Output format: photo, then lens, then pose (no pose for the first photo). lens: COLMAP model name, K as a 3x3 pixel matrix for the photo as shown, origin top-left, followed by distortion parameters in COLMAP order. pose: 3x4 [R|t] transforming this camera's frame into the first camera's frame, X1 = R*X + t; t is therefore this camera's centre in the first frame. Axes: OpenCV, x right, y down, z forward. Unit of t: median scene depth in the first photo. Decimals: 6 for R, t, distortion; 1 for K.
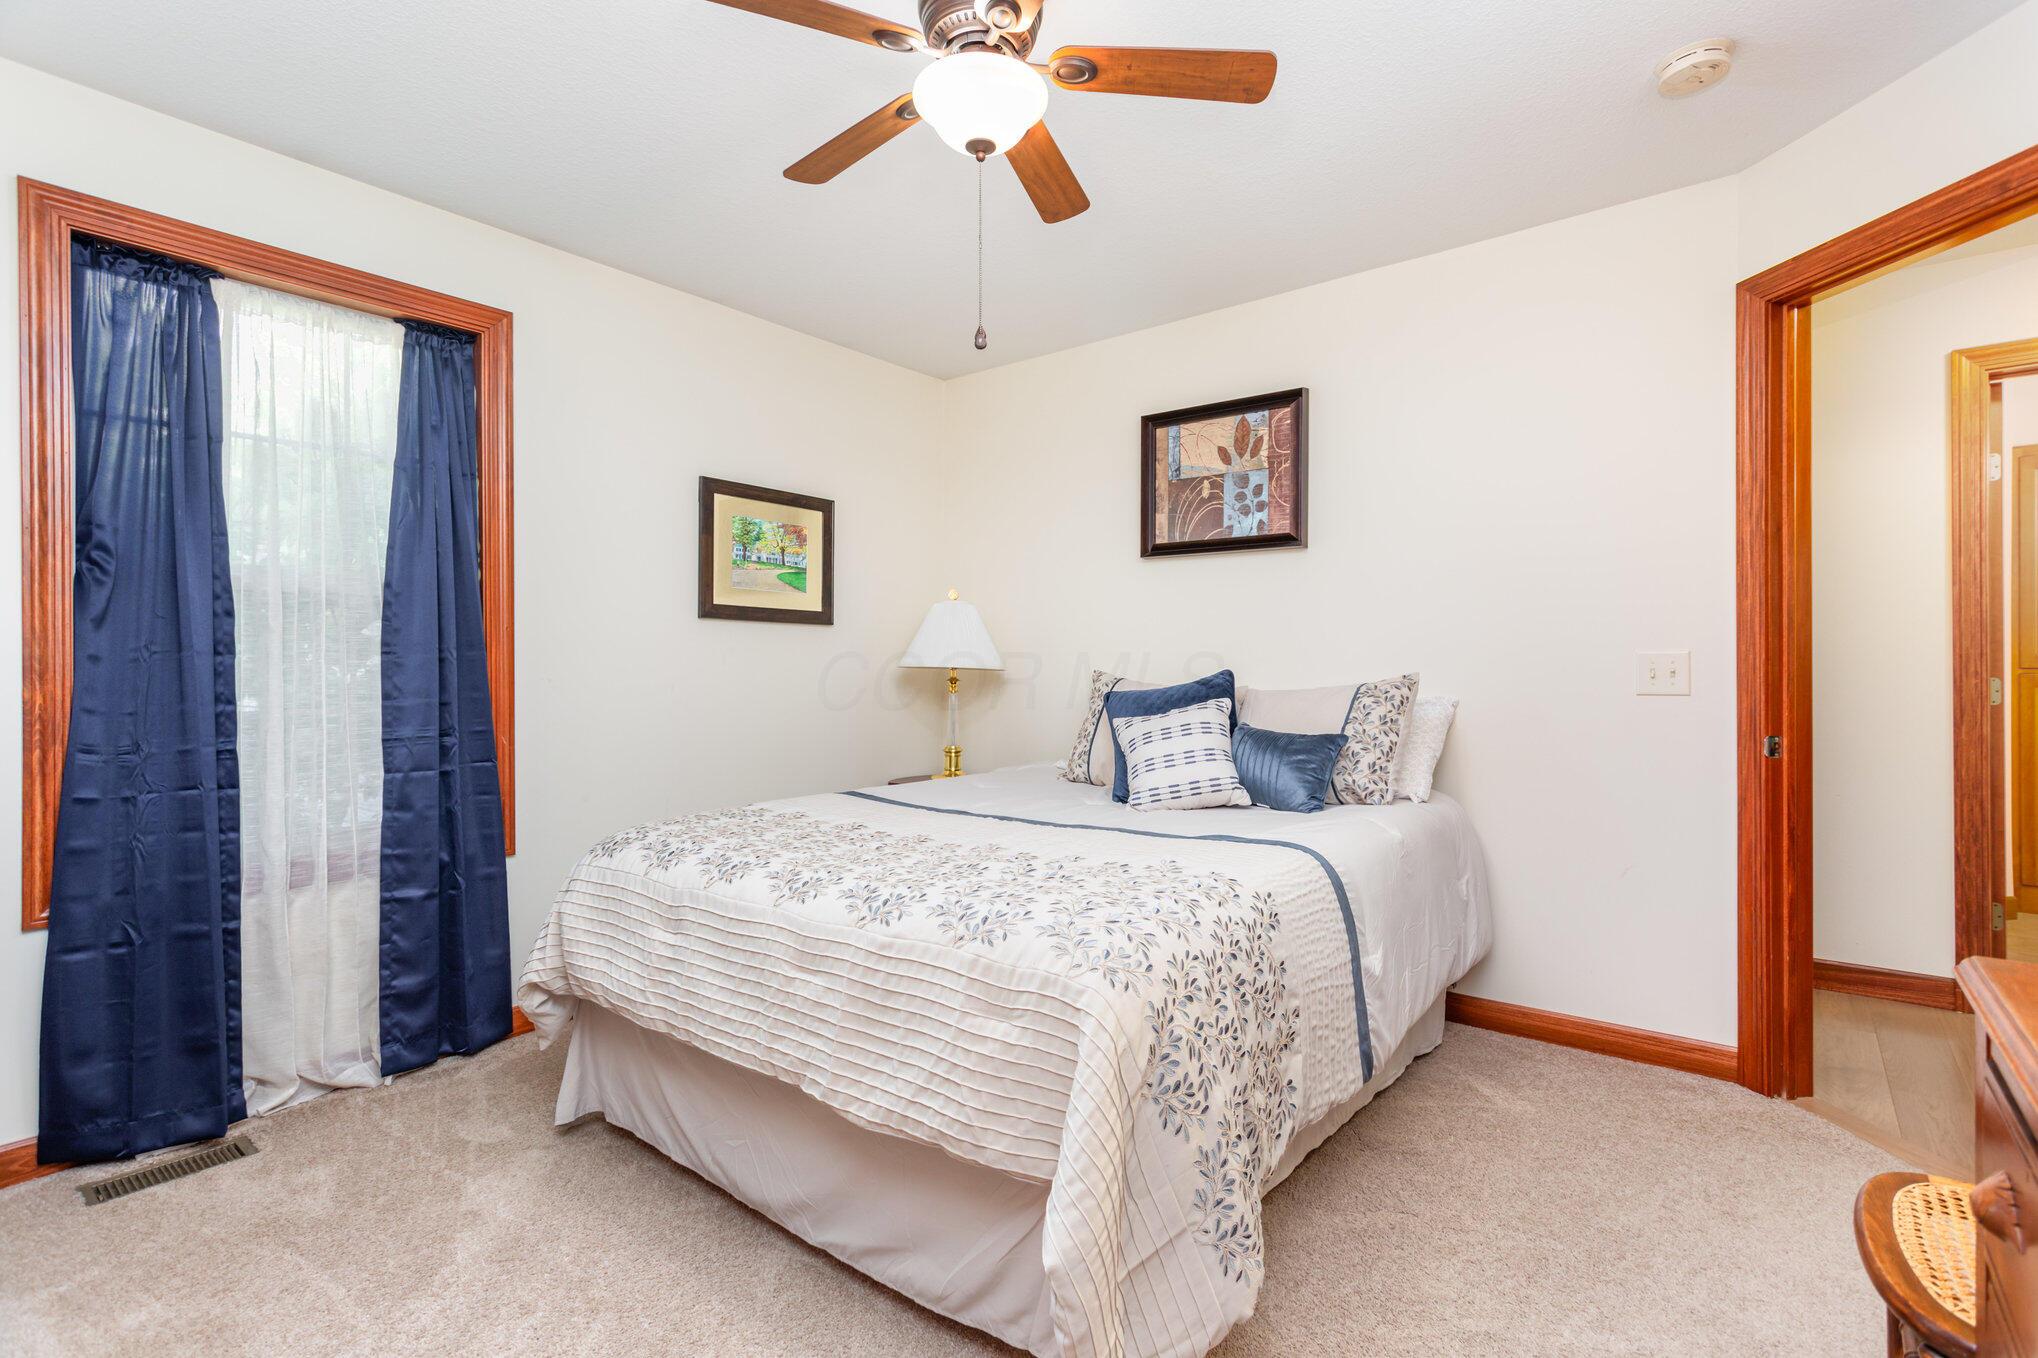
lens RADIAL K [[953.0, 0, 1010.5], [0, 953.0, 665.5], [0, 0, 1]] dist [0.001126, 0.000309]
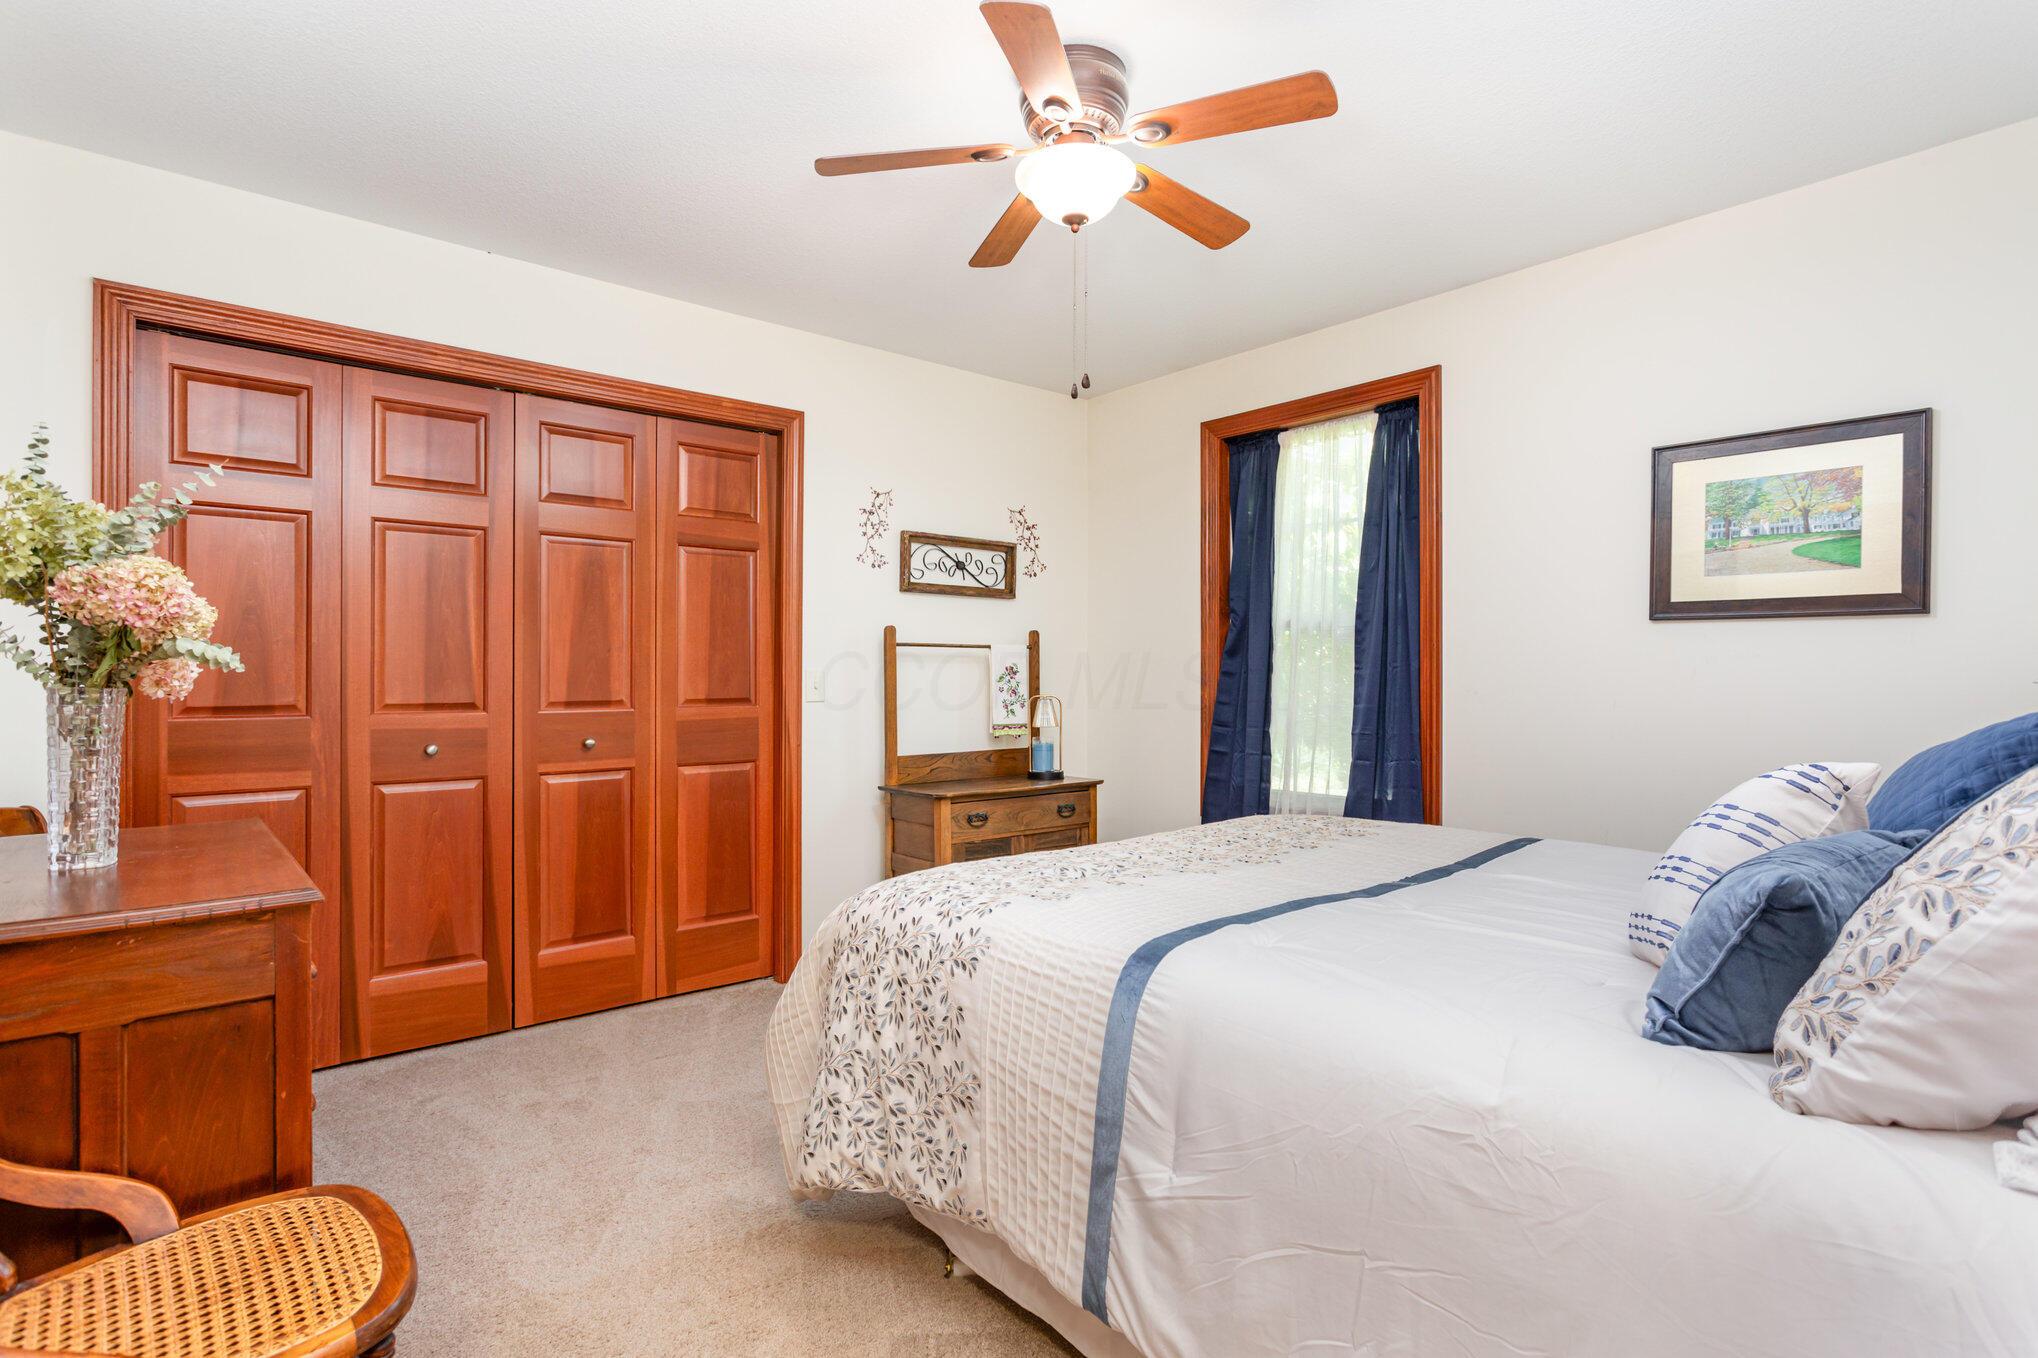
lens RADIAL K [[971.6, 0, 1019.0], [0, 971.6, 679.0], [0, 0, 1]] dist [-0.013593, 0.000010]
pose [[-0.169224, 0.005834, -0.985560, 0.700994], [0.001620, 0.999983, 0.005641, -0.005814], [0.985576, -0.000642, -0.169230, 0.714007]]
